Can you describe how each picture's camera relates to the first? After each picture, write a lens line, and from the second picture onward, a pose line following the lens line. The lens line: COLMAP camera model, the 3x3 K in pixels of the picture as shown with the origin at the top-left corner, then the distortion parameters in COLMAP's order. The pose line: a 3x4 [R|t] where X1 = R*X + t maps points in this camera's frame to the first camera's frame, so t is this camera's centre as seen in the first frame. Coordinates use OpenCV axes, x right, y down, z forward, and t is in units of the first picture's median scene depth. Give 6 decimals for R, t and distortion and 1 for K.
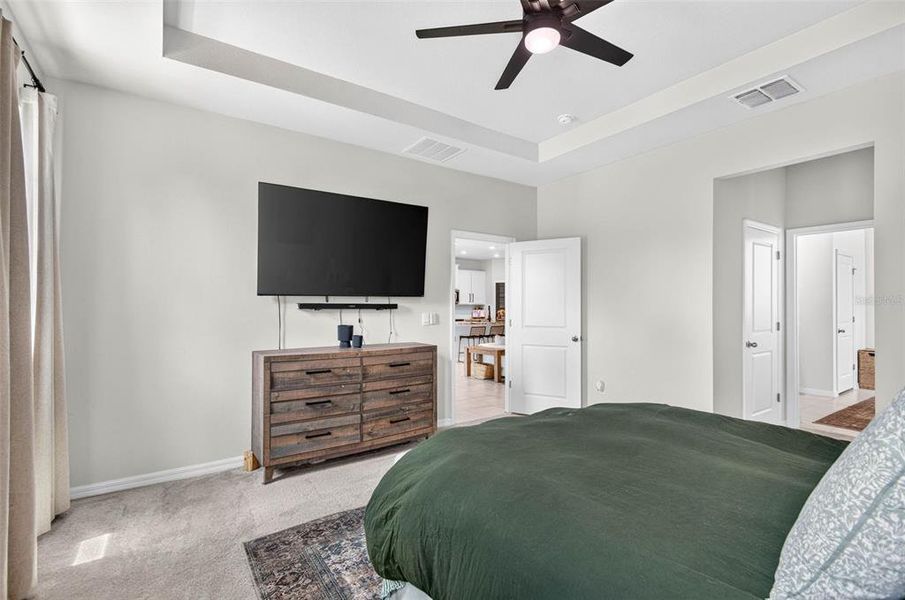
lens RADIAL K [[414.3, 0, 451.5], [0, 414.3, 304.4], [0, 0, 1]] dist [0.005871, -0.004409]
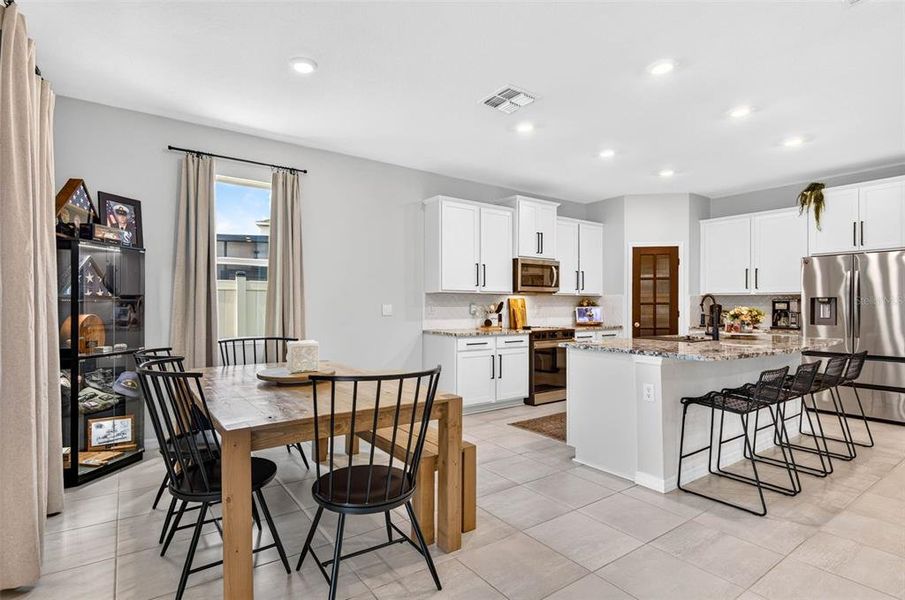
lens RADIAL K [[447.5, 0, 435.4], [0, 447.5, 306.3], [0, 0, 1]] dist [0.004832, 0.001099]
pose [[0.999996, 0.001784, 0.002153, -0.144031], [-0.001803, 0.999959, 0.008883, 0.010956], [-0.002138, -0.008887, 0.999958, 0.672173]]
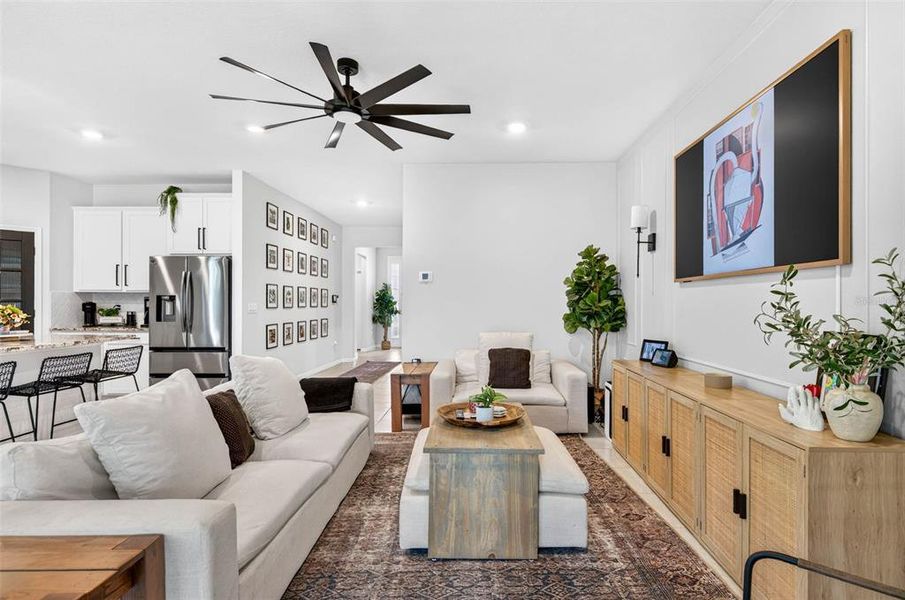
lens RADIAL K [[465.4, 0, 464.1], [0, 465.4, 302.6], [0, 0, 1]] dist [0.014271, -0.004985]
pose [[0.582300, 0.002601, 0.812970, 0.047737], [-0.005160, 0.999987, 0.000497, 0.011118], [-0.812957, -0.004484, 0.582306, 0.570886]]
